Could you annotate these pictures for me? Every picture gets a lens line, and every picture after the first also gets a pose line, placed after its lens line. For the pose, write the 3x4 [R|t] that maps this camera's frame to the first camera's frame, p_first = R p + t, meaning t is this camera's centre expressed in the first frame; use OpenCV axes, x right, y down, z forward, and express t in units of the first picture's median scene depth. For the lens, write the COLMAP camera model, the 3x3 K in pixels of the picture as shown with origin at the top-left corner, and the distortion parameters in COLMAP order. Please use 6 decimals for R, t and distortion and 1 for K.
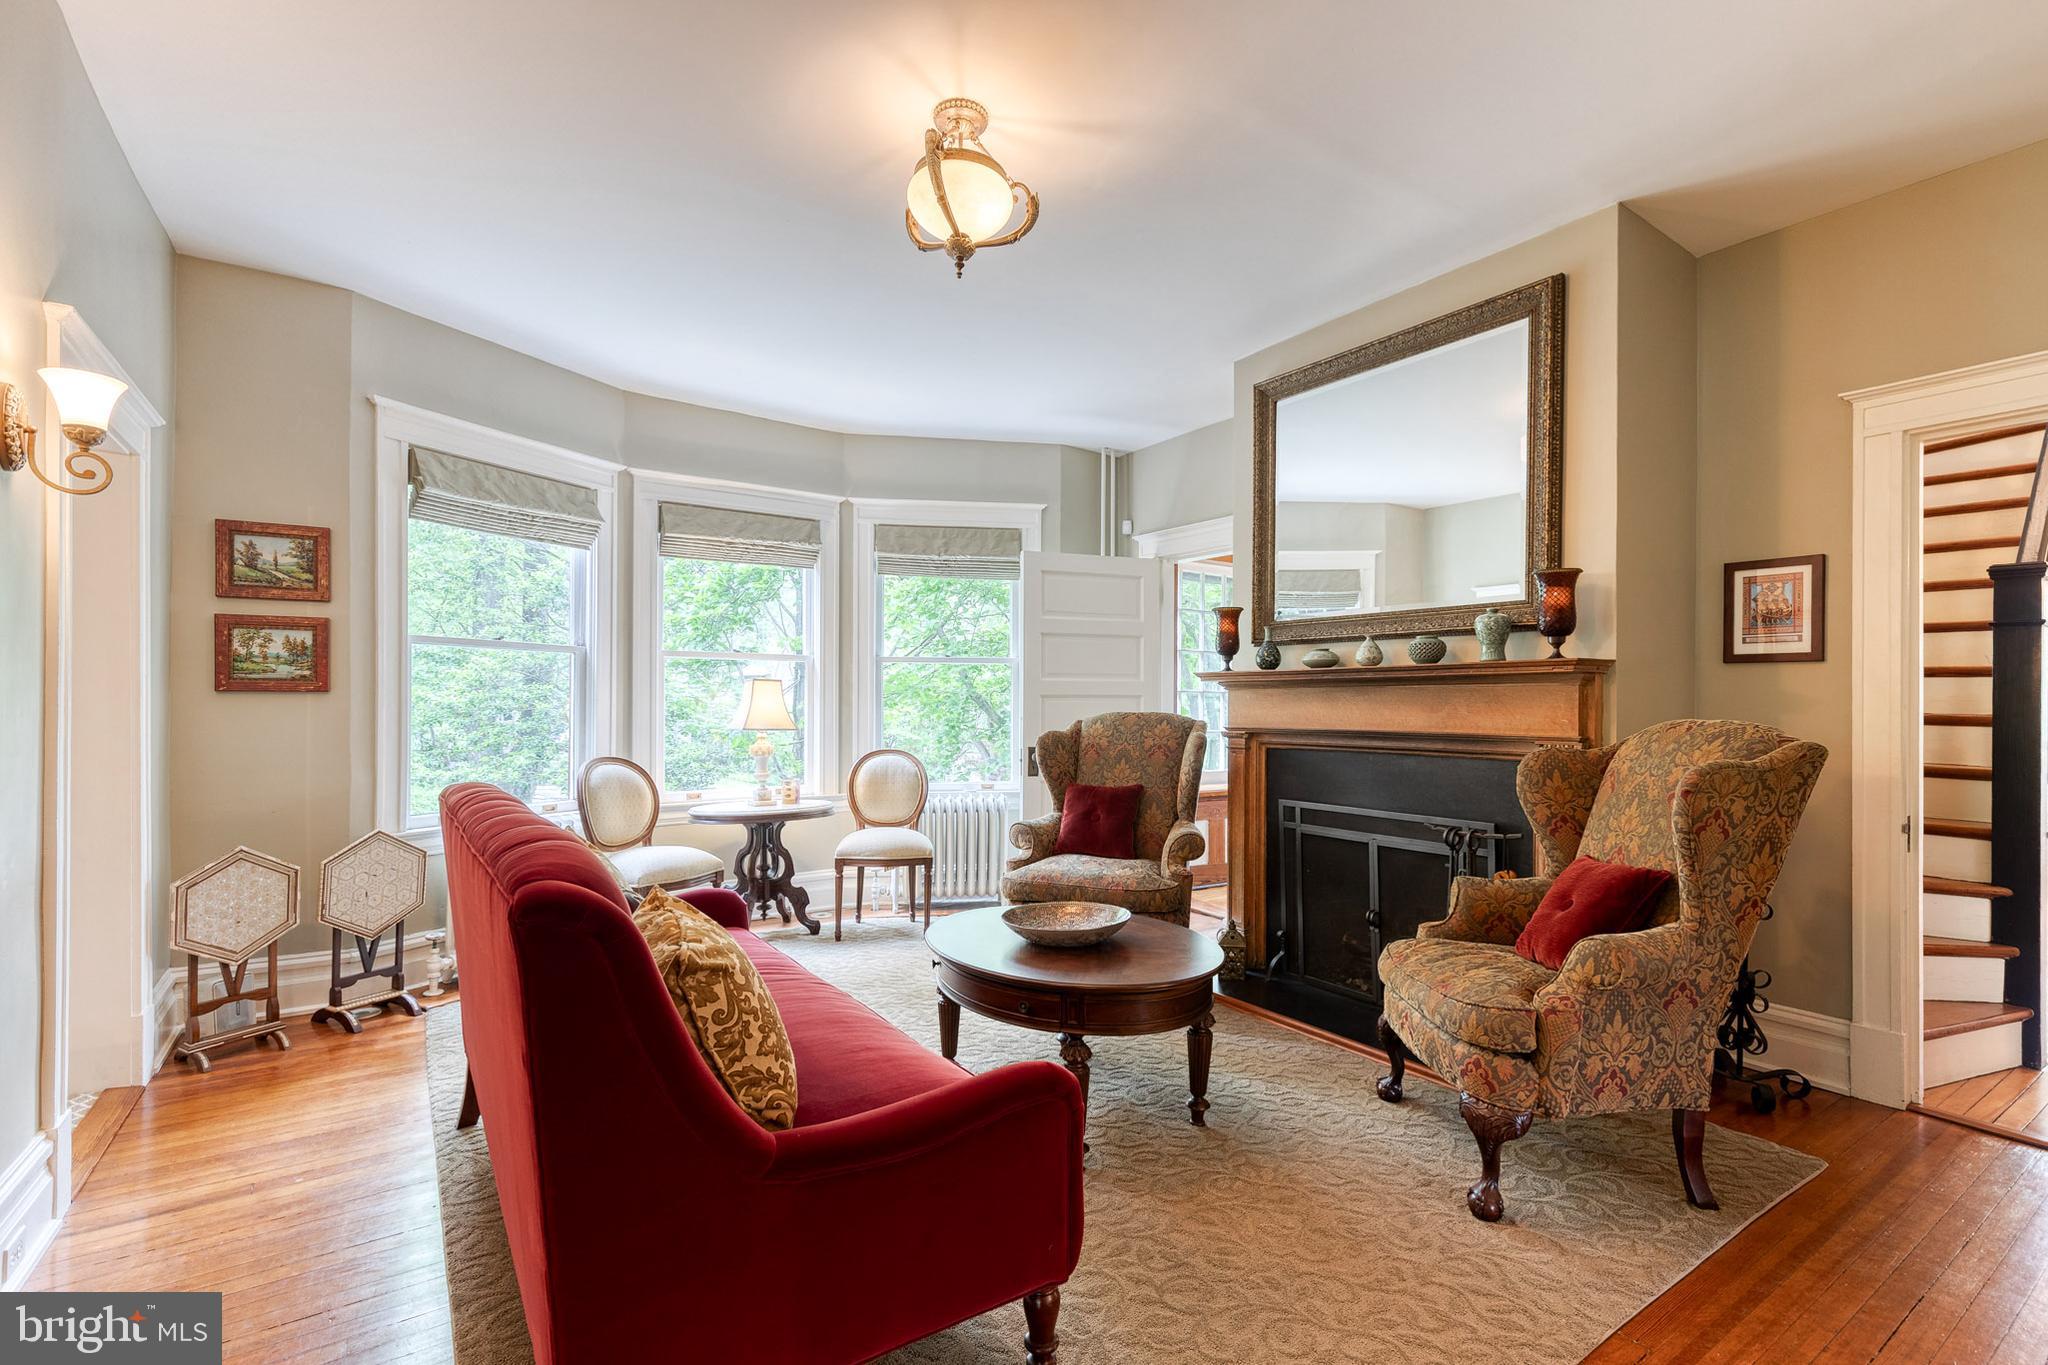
lens RADIAL K [[936.1, 0, 1031.4], [0, 936.1, 691.1], [0, 0, 1]] dist [0.016231, -0.003151]
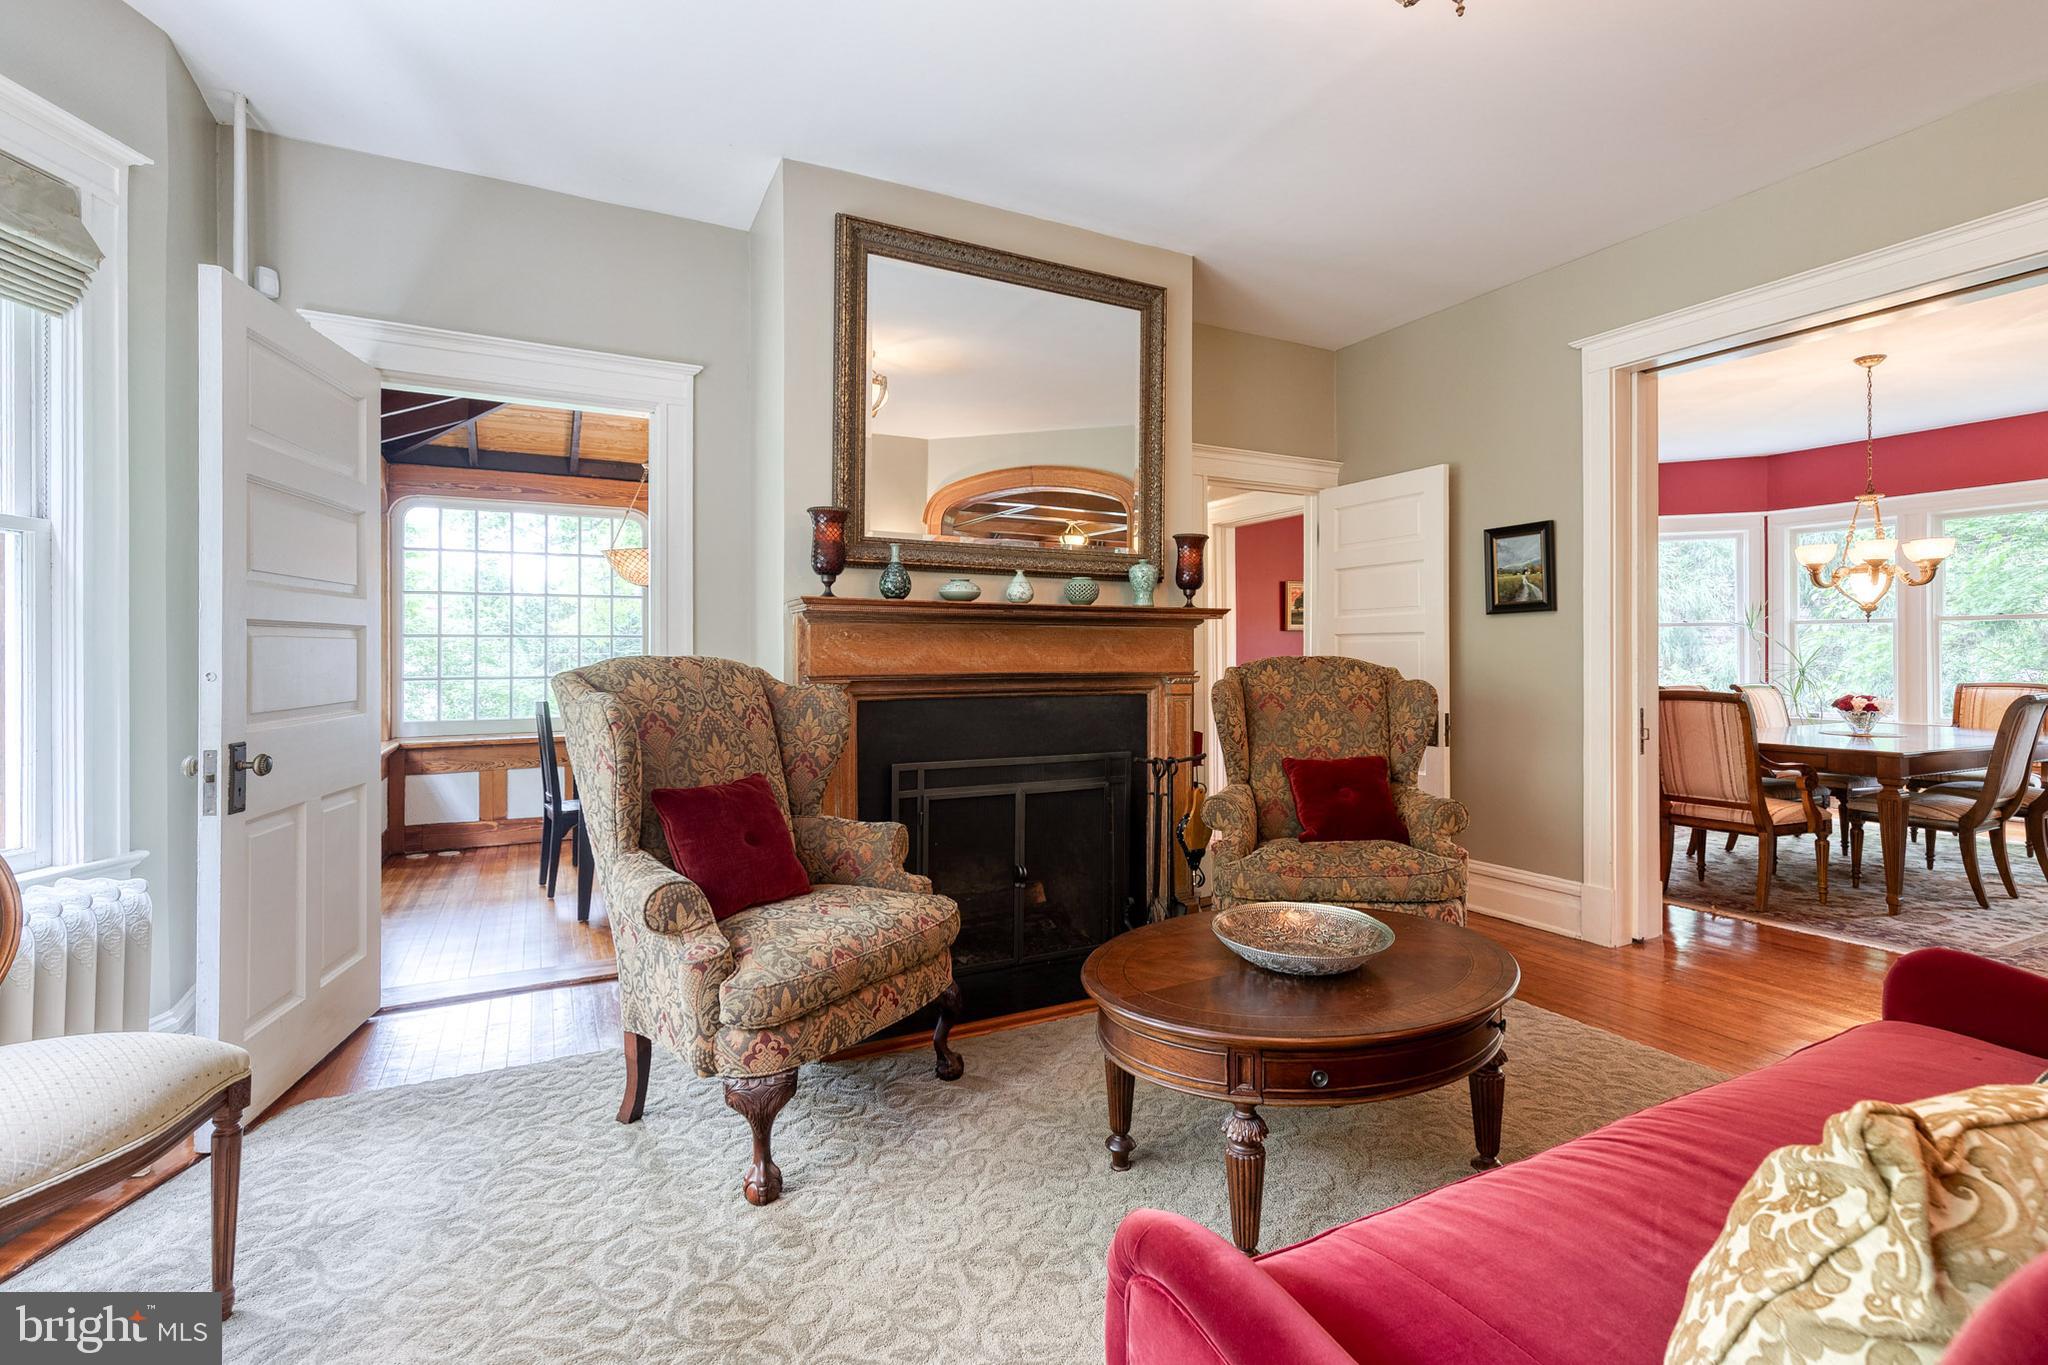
lens RADIAL K [[936.1, 0, 1043.7], [0, 936.1, 643.0], [0, 0, 1]] dist [0.016231, -0.003151]
pose [[0.125603, -0.000383, 0.992081, -0.516641], [-0.020970, 0.999775, 0.003041, 0.008579], [-0.991859, -0.021186, 0.125567, 0.792879]]
